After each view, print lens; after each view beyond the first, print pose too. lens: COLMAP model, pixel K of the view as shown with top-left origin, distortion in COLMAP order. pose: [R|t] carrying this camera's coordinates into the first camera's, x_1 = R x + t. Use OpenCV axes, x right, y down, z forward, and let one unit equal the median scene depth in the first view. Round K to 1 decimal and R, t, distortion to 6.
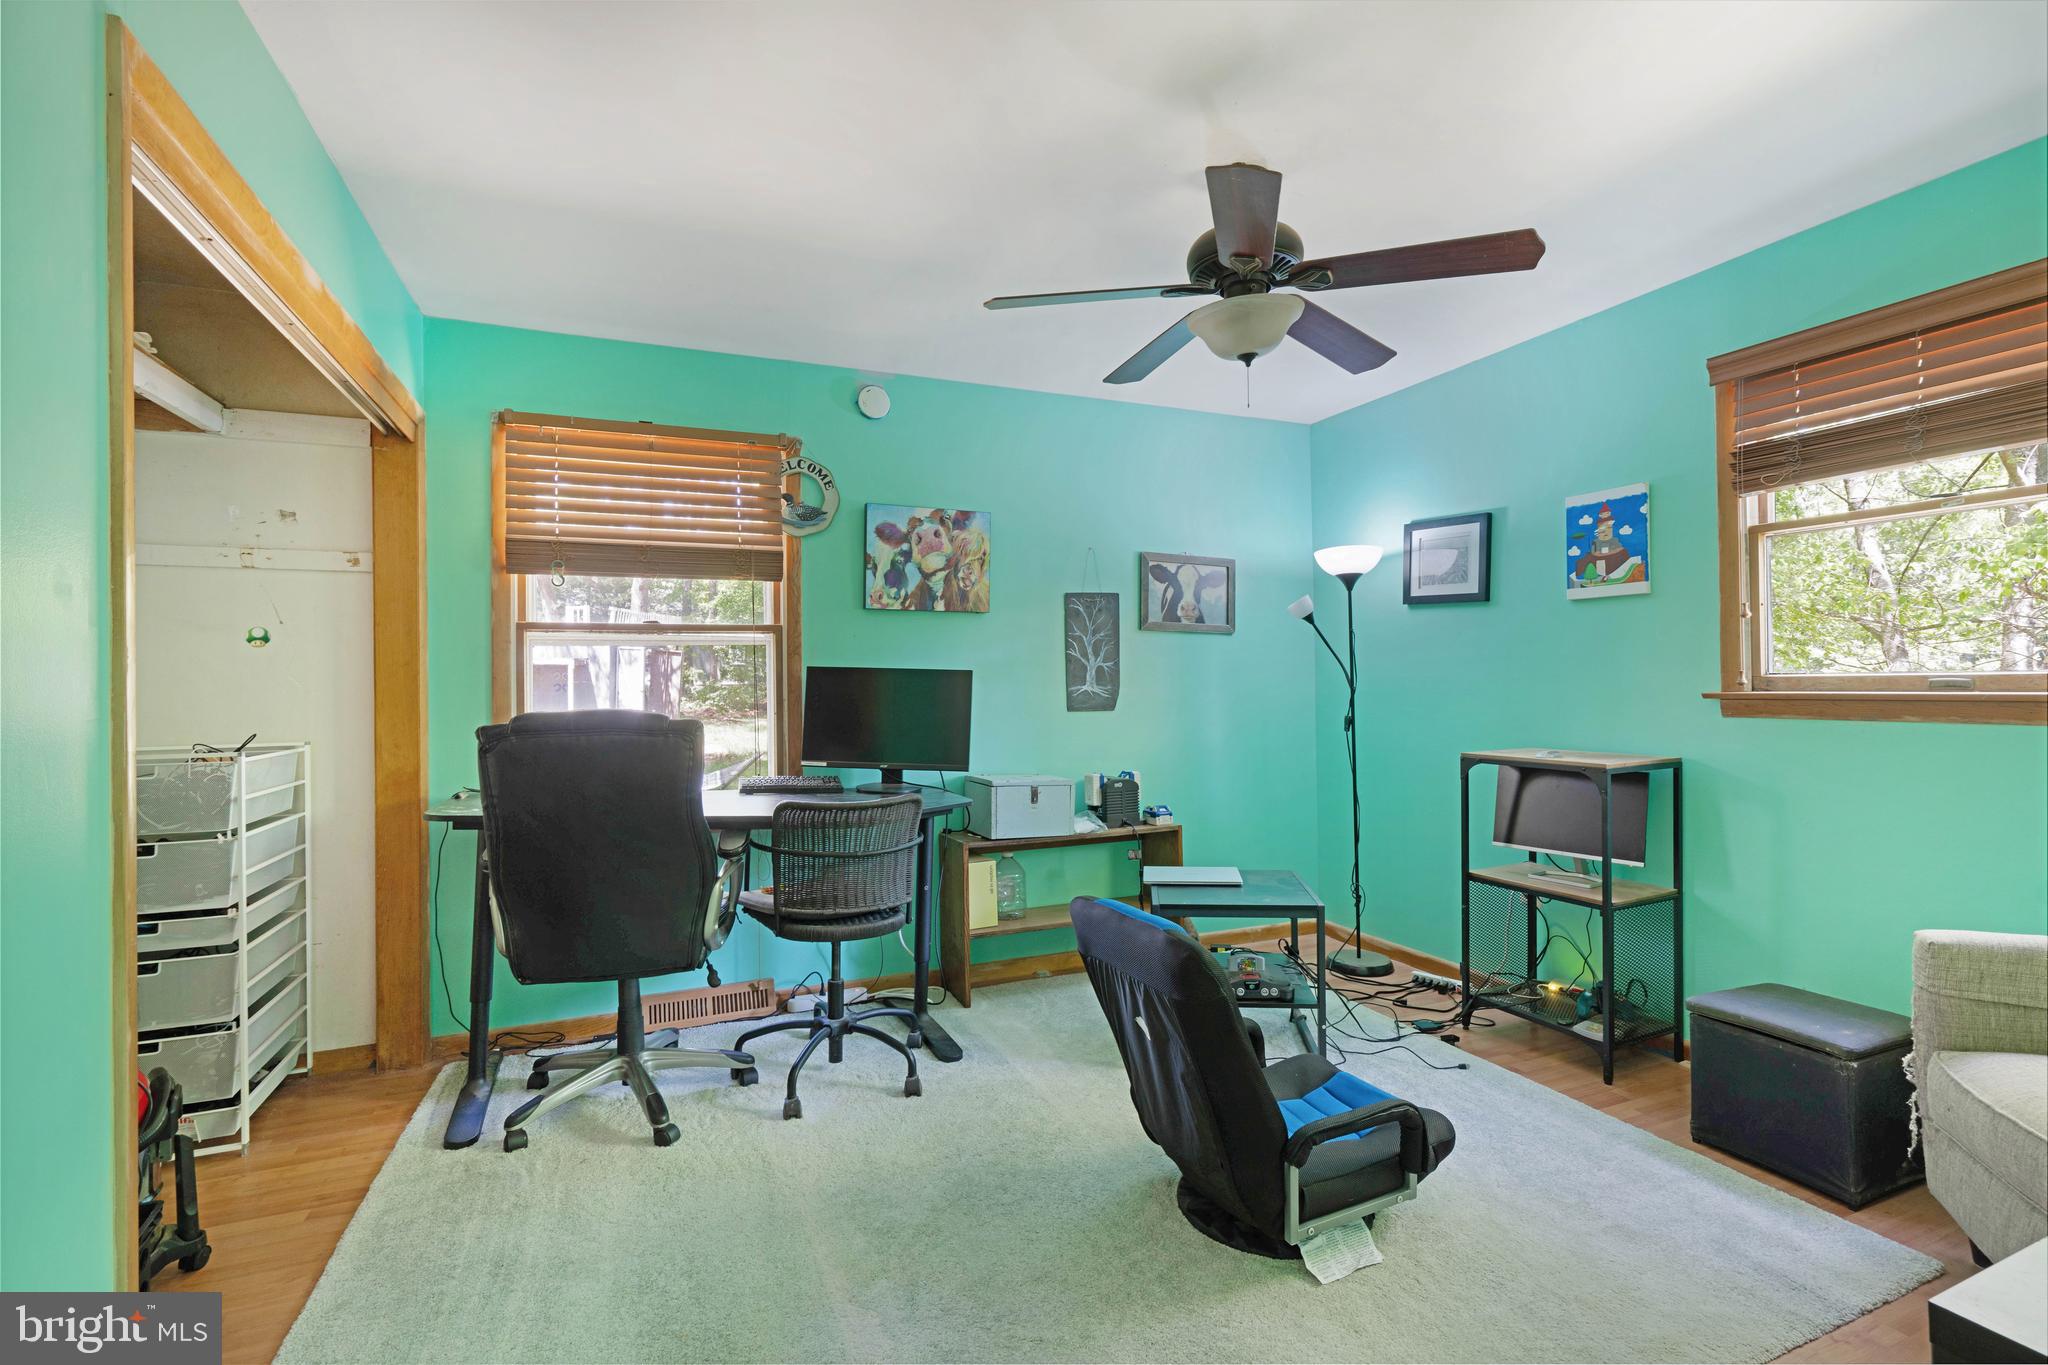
lens RADIAL K [[952.5, 0, 1031.2], [0, 952.5, 638.4], [0, 0, 1]] dist [-0.001795, 0.000600]
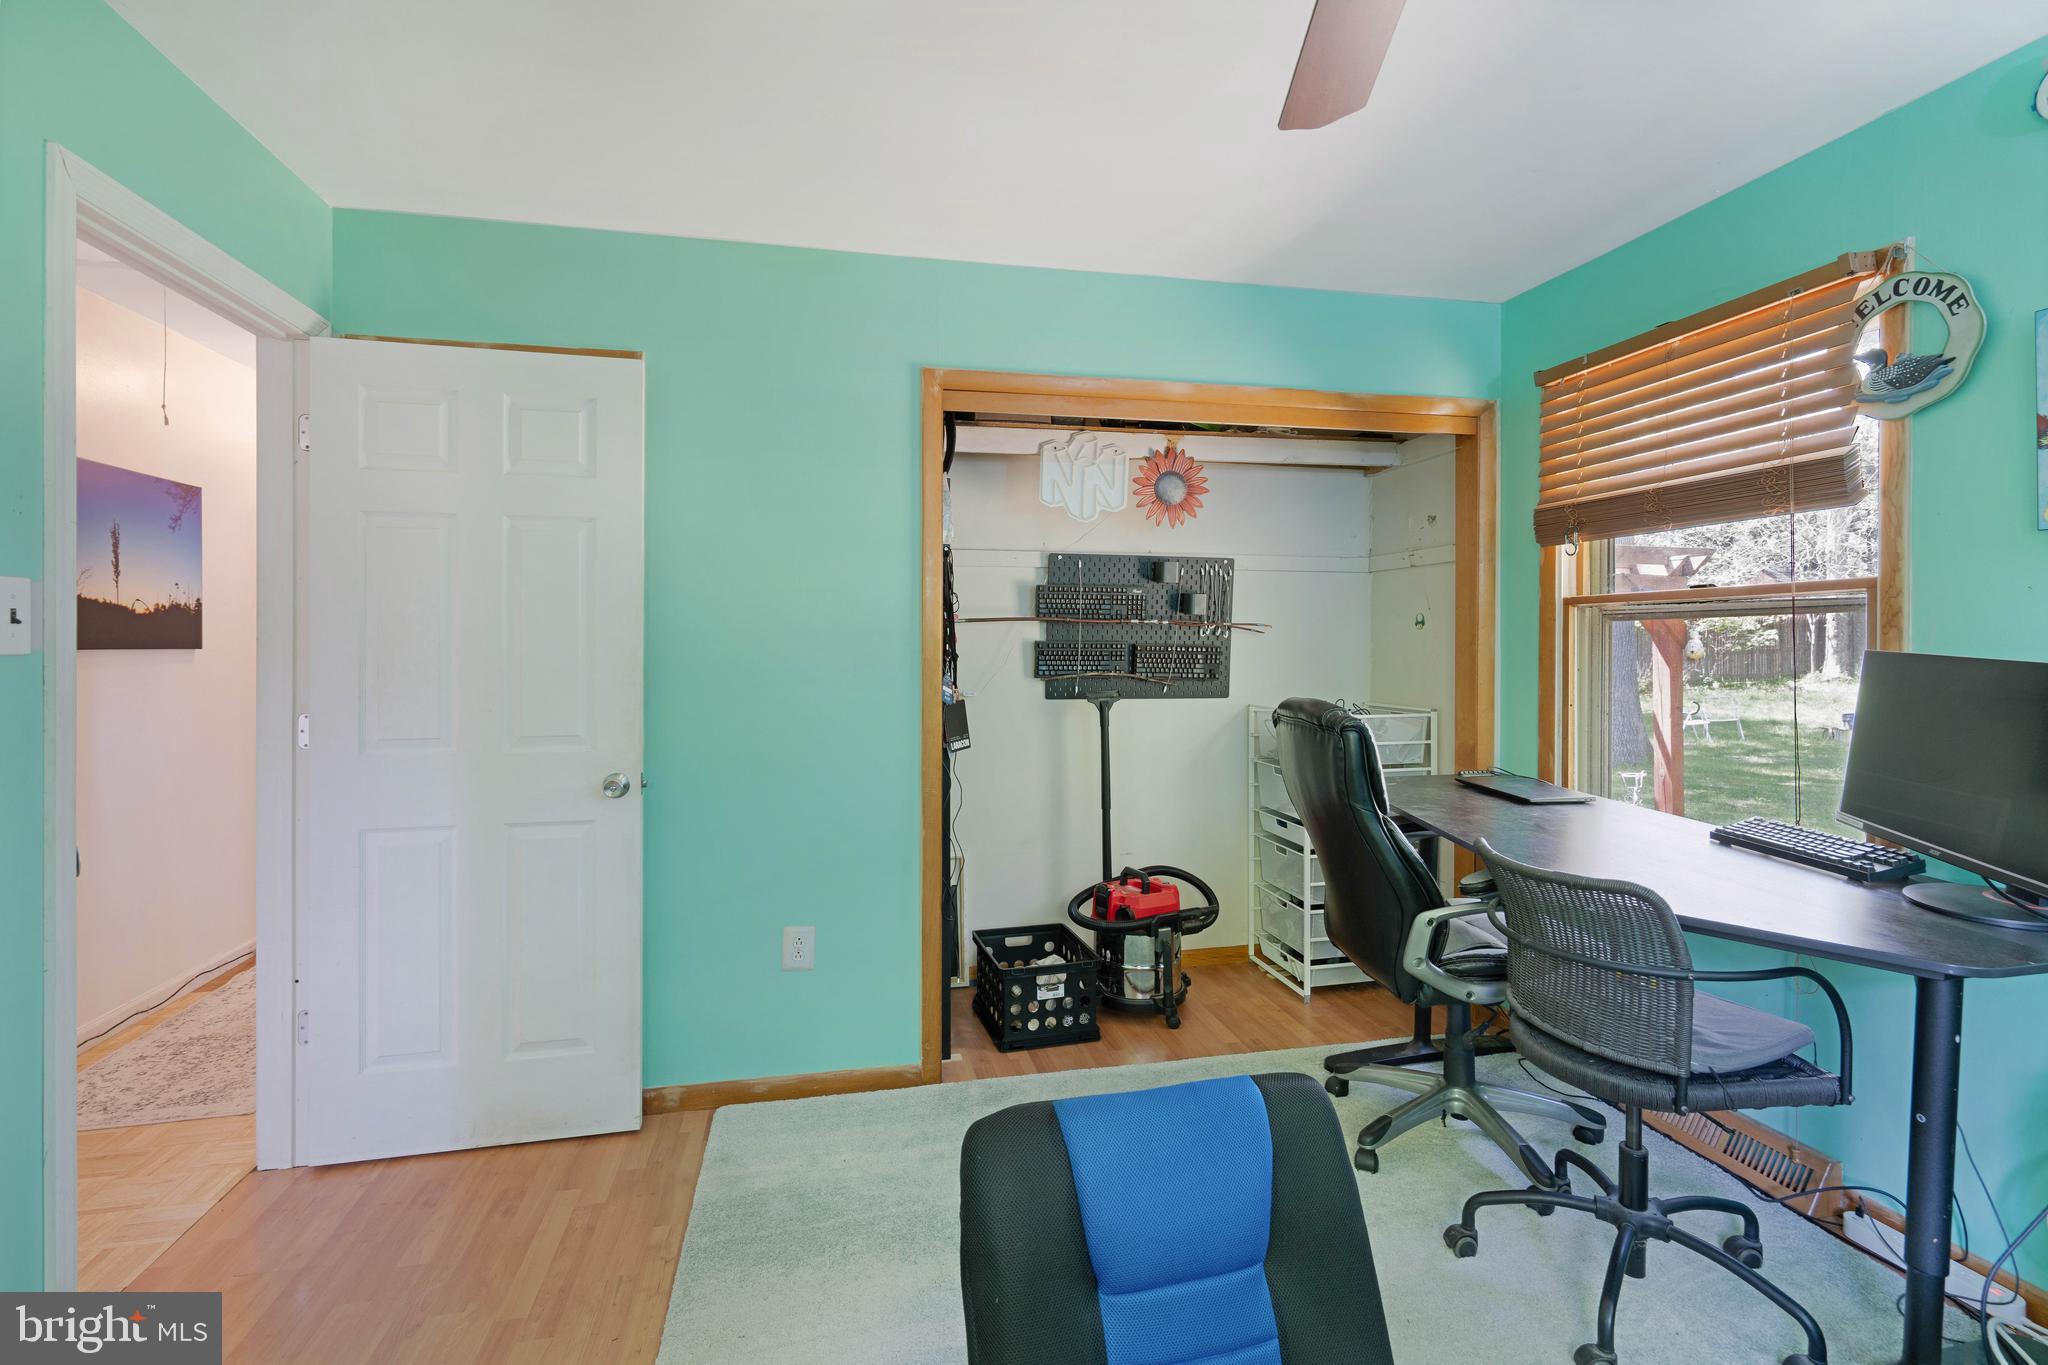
lens RADIAL K [[952.5, 0, 1031.2], [0, 952.5, 638.4], [0, 0, 1]] dist [-0.001795, 0.000600]
pose [[-0.177979, 0.010372, -0.983980, 0.450460], [0.061617, 0.998100, -0.000624, -0.009135], [0.982103, -0.060741, -0.178280, 0.656415]]
